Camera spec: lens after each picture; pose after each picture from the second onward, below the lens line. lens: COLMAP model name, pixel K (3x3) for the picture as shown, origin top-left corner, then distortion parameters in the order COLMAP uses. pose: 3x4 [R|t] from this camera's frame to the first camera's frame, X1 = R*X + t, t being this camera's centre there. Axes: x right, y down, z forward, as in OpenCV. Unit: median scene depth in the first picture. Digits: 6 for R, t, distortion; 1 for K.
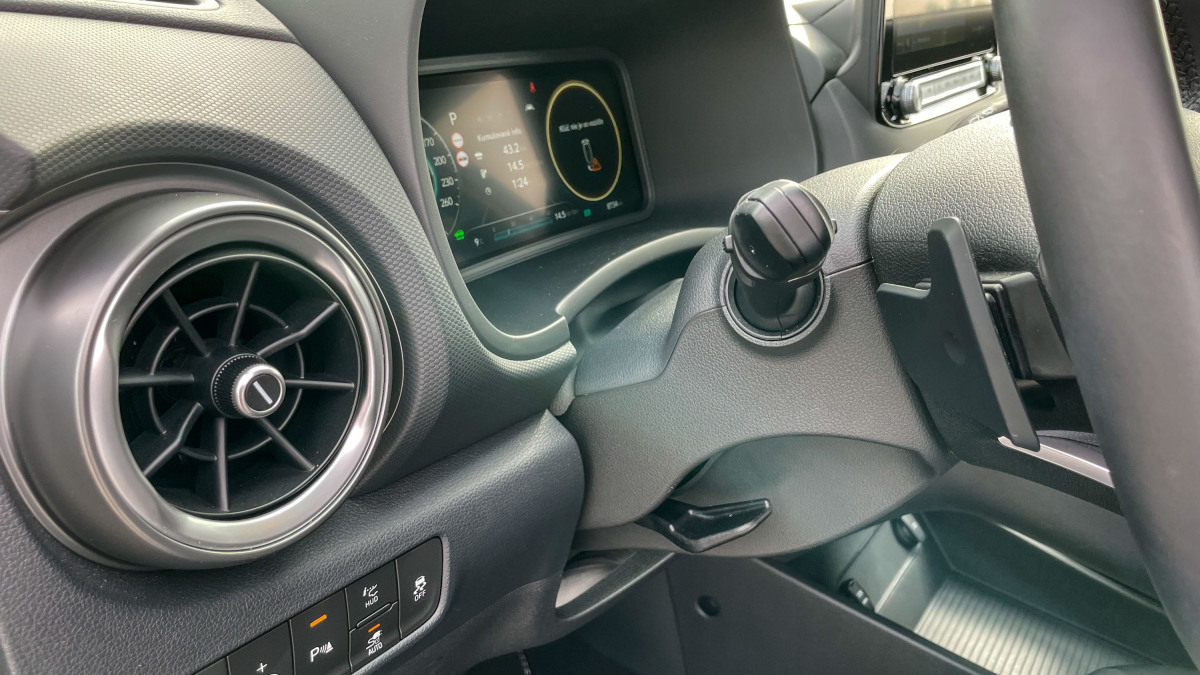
lens RADIAL K [[925.8, 0, 602.6], [0, 925.8, 329.8], [0, 0, 1]] dist [-0.015171, -0.003269]
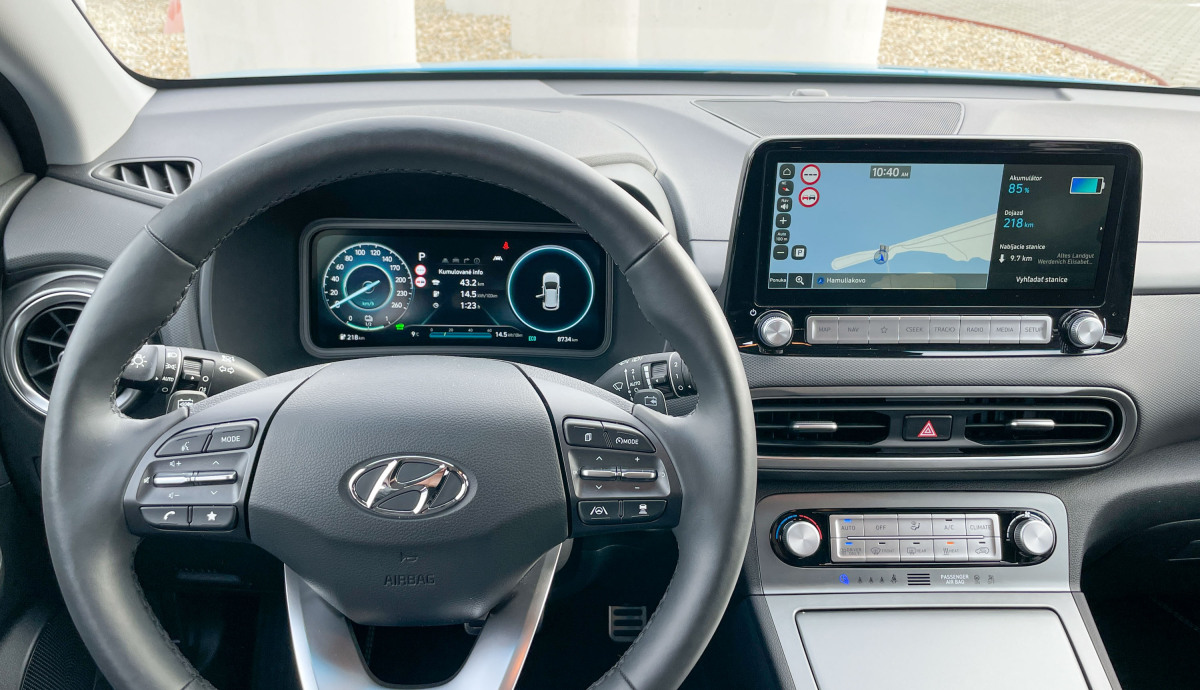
lens RADIAL K [[969.7, 0, 594.8], [0, 969.7, 323.6], [0, 0, 1]] dist [0.085297, -0.085060]
pose [[0.629436, 0.292810, -0.719773, 1.258098], [-0.304374, 0.945174, 0.118332, -0.405150], [0.714959, 0.144598, 0.684050, 0.081868]]
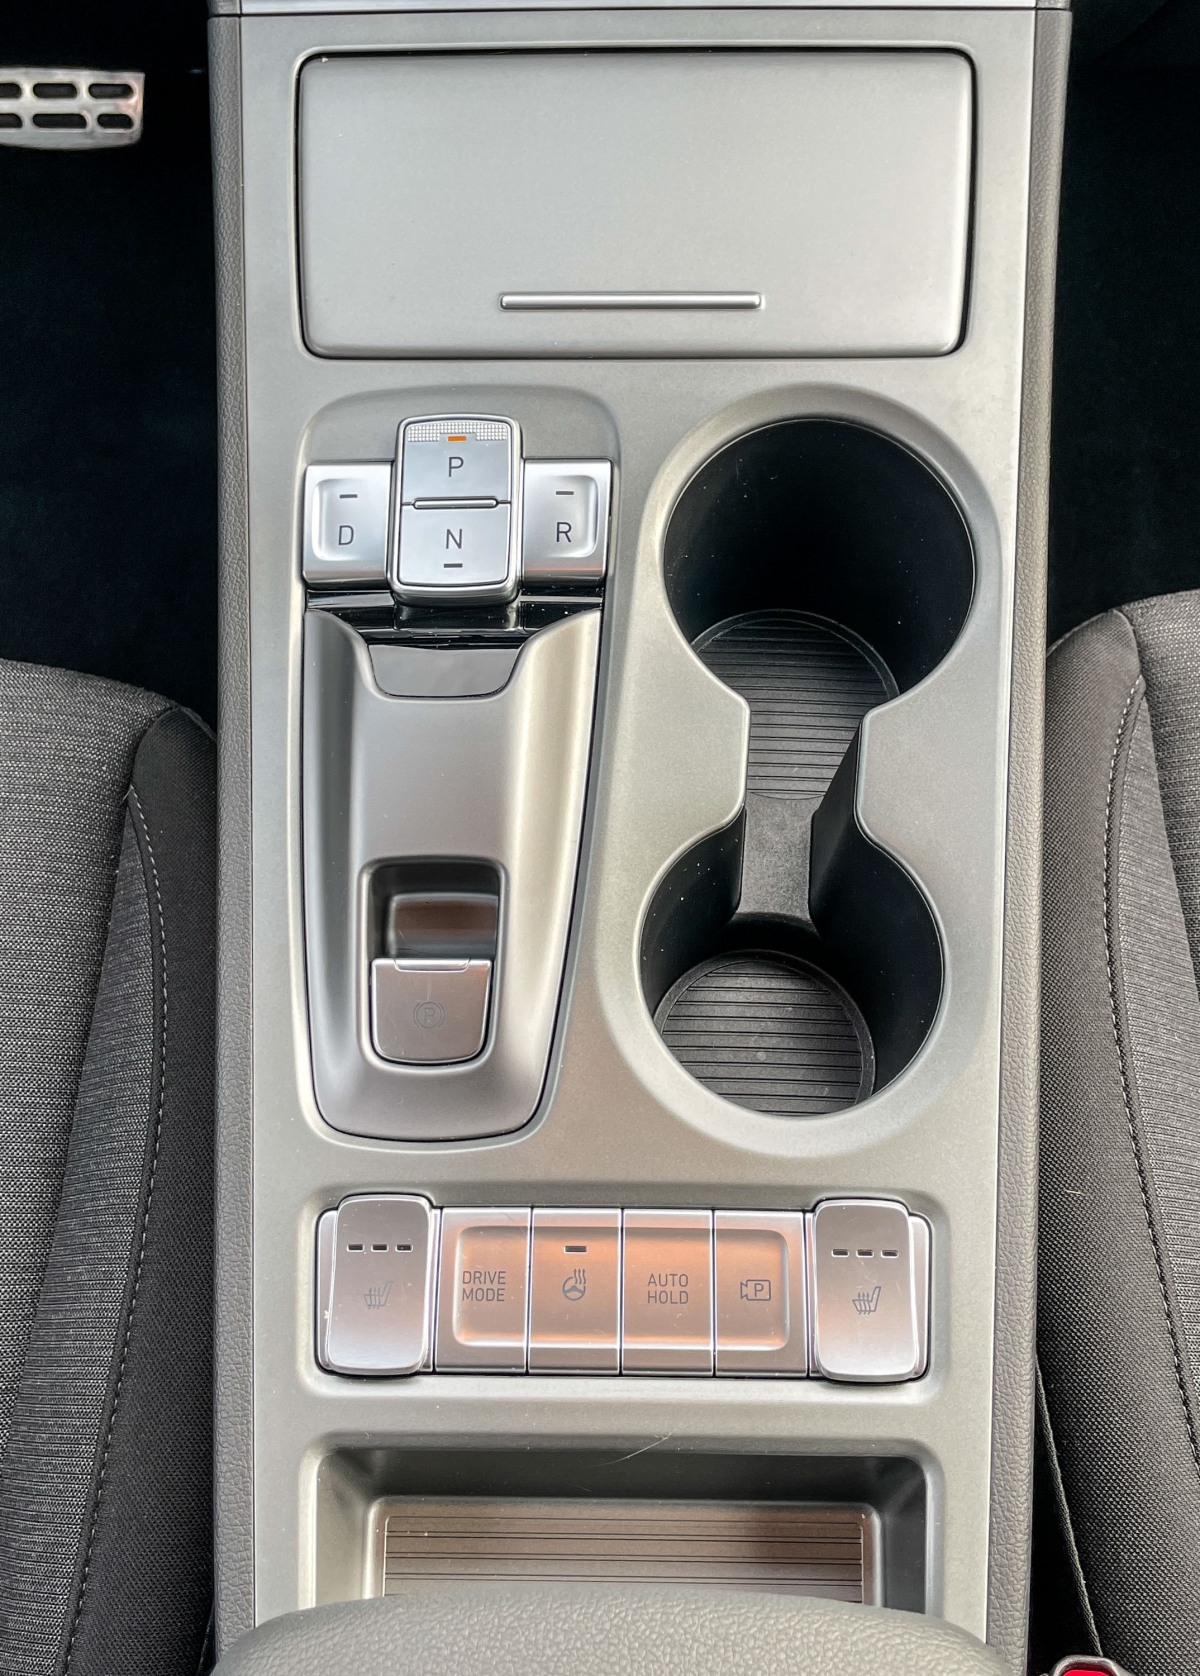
lens RADIAL K [[1752.0, 0, 623.8], [0, 1752.0, 740.8], [0, 0, 1]] dist [0.037146, 0.000000]
pose [[0.567003, 0.675106, -0.471952, 1.395728], [-0.279656, 0.696695, 0.660612, -0.380390], [0.774790, -0.242585, 0.583826, 0.786376]]
